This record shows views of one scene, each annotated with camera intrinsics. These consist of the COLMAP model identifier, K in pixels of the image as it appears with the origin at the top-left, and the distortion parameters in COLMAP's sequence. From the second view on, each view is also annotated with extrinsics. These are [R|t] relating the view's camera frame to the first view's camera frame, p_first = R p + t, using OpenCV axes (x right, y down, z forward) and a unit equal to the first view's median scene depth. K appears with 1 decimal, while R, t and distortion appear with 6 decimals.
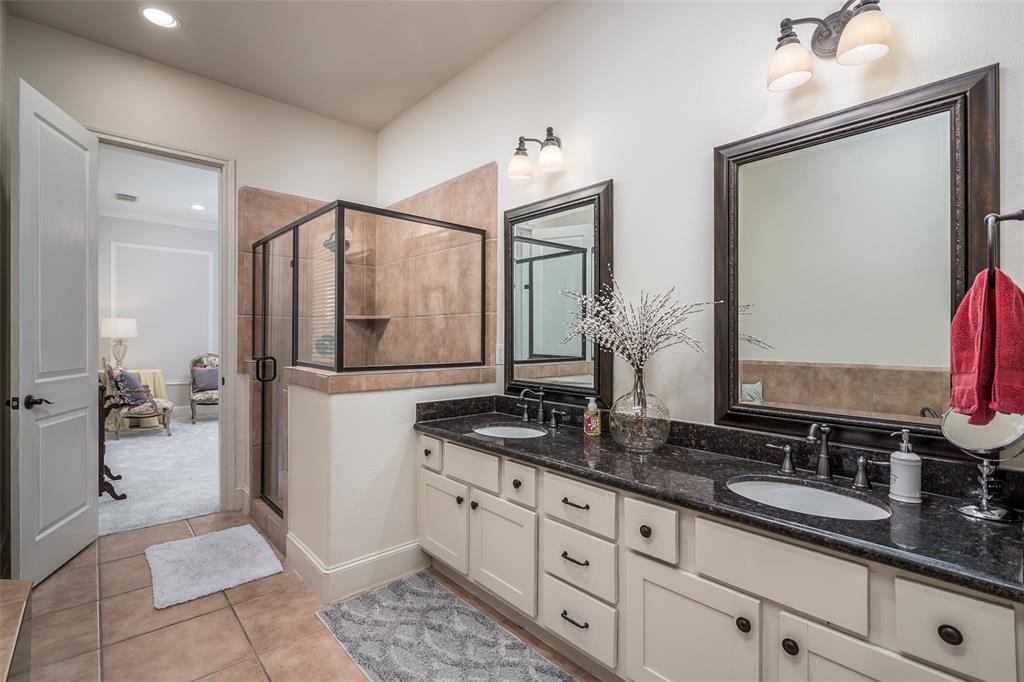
lens RADIAL K [[475.0, 0, 515.1], [0, 475.0, 334.9], [0, 0, 1]] dist [-0.003308, -0.000398]
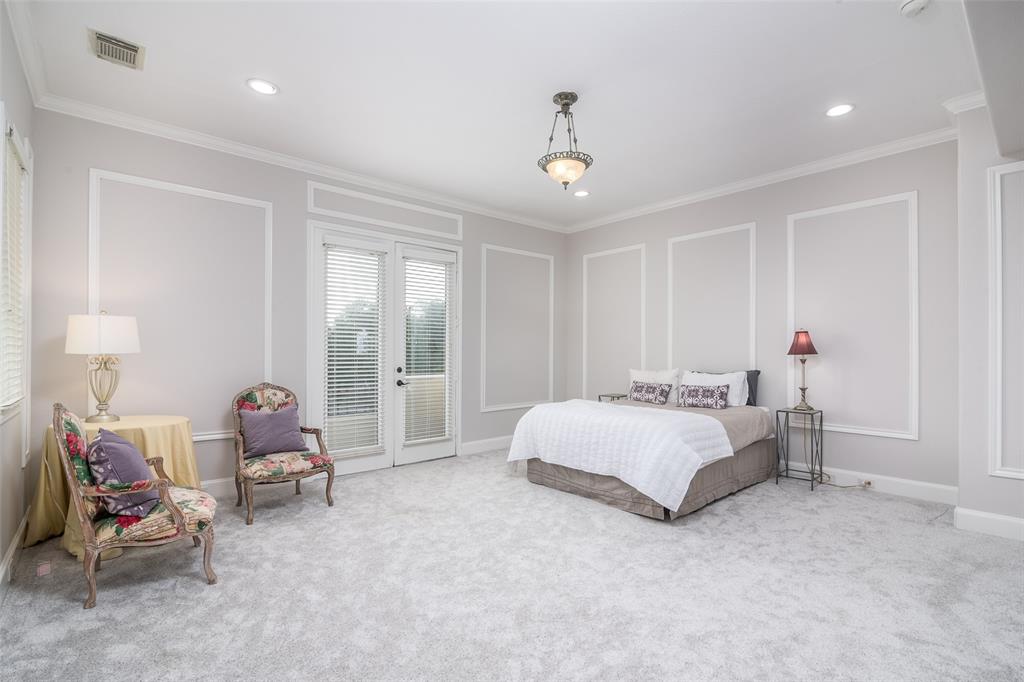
lens RADIAL K [[475.0, 0, 500.7], [0, 475.0, 354.9], [0, 0, 1]] dist [-0.003308, -0.000398]
pose [[0.999684, 0.004224, -0.024770, -0.404319], [-0.004151, 0.999987, 0.002975, 0.002773], [0.024782, -0.002871, 0.999689, 0.510400]]
